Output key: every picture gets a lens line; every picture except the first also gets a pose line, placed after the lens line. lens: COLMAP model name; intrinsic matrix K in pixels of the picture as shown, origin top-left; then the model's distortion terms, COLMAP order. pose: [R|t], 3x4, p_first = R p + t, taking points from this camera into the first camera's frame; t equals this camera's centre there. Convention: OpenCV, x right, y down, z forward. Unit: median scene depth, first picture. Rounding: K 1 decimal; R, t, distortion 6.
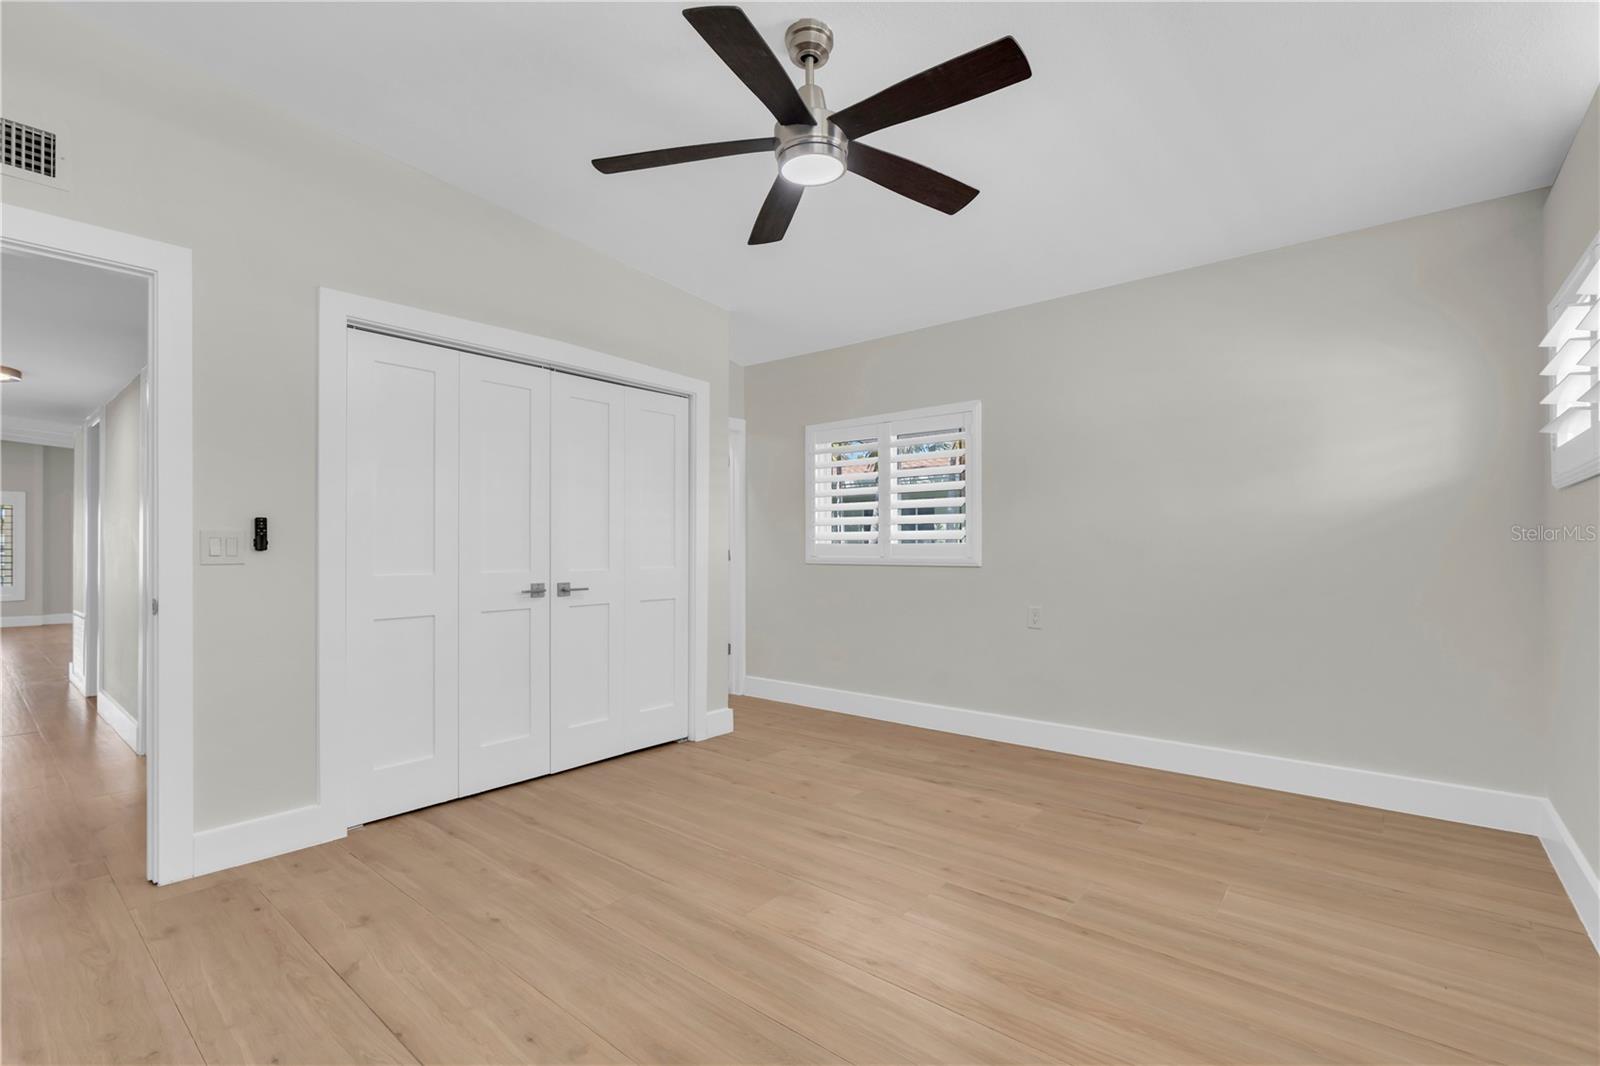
lens RADIAL K [[724.4, 0, 786.5], [0, 724.4, 543.8], [0, 0, 1]] dist [-0.009547, 0.001642]
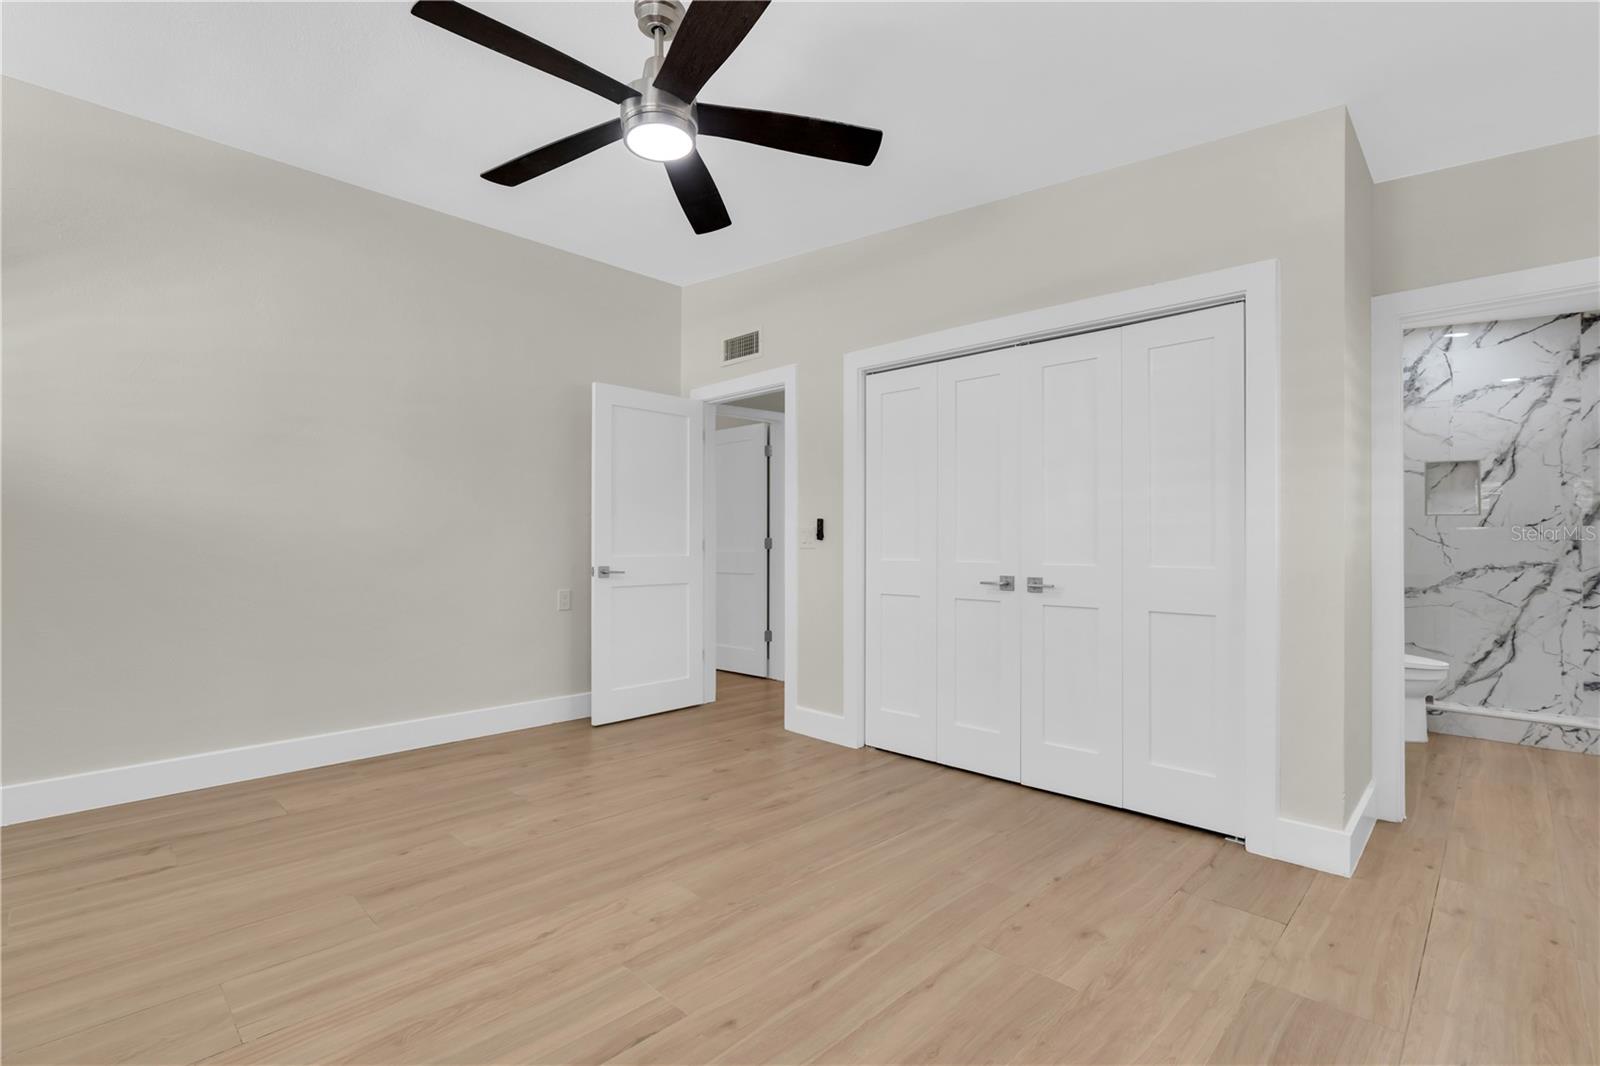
lens RADIAL K [[724.4, 0, 794.0], [0, 724.4, 539.7], [0, 0, 1]] dist [-0.009547, 0.001642]
pose [[-0.068270, -0.001823, -0.997665, 0.726776], [-0.000524, 0.999998, -0.001792, 0.010425], [0.997667, 0.000401, -0.068271, 0.919326]]
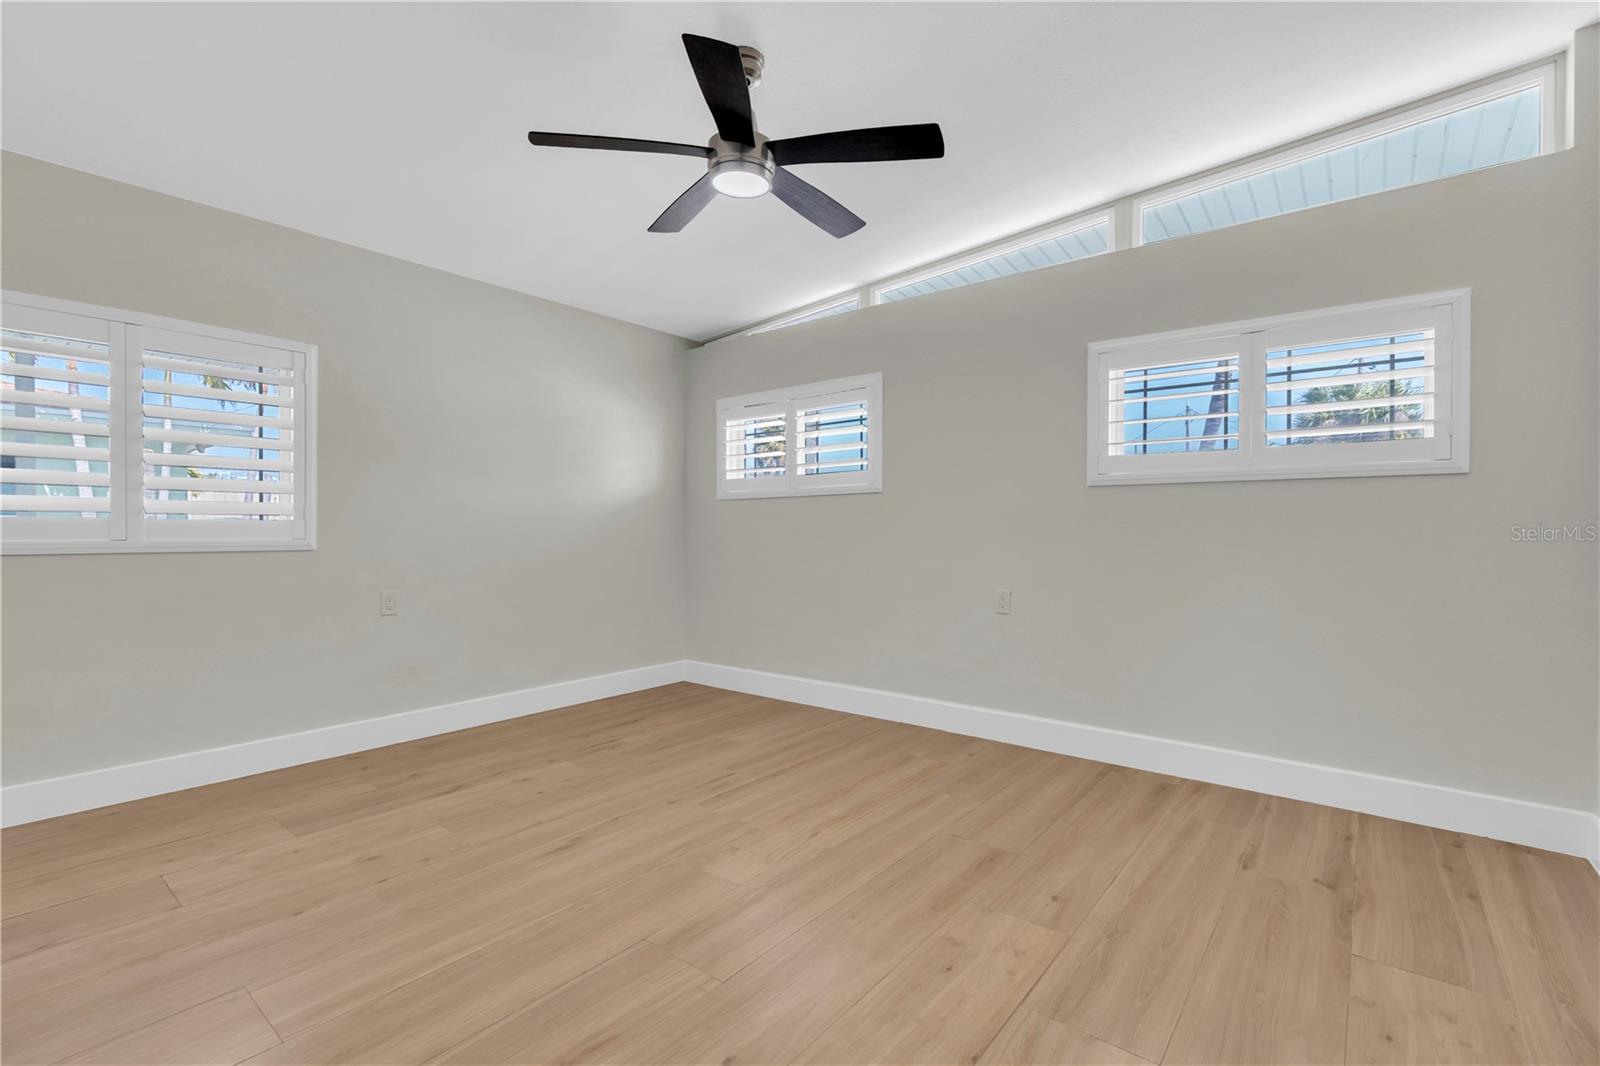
lens RADIAL K [[724.4, 0, 805.4], [0, 724.4, 532.7], [0, 0, 1]] dist [-0.009547, 0.001642]
pose [[-0.037590, -0.004479, 0.999283, -0.796801], [-0.010174, 0.999940, 0.004100, 0.005077], [-0.999241, -0.010013, -0.037633, 0.692529]]
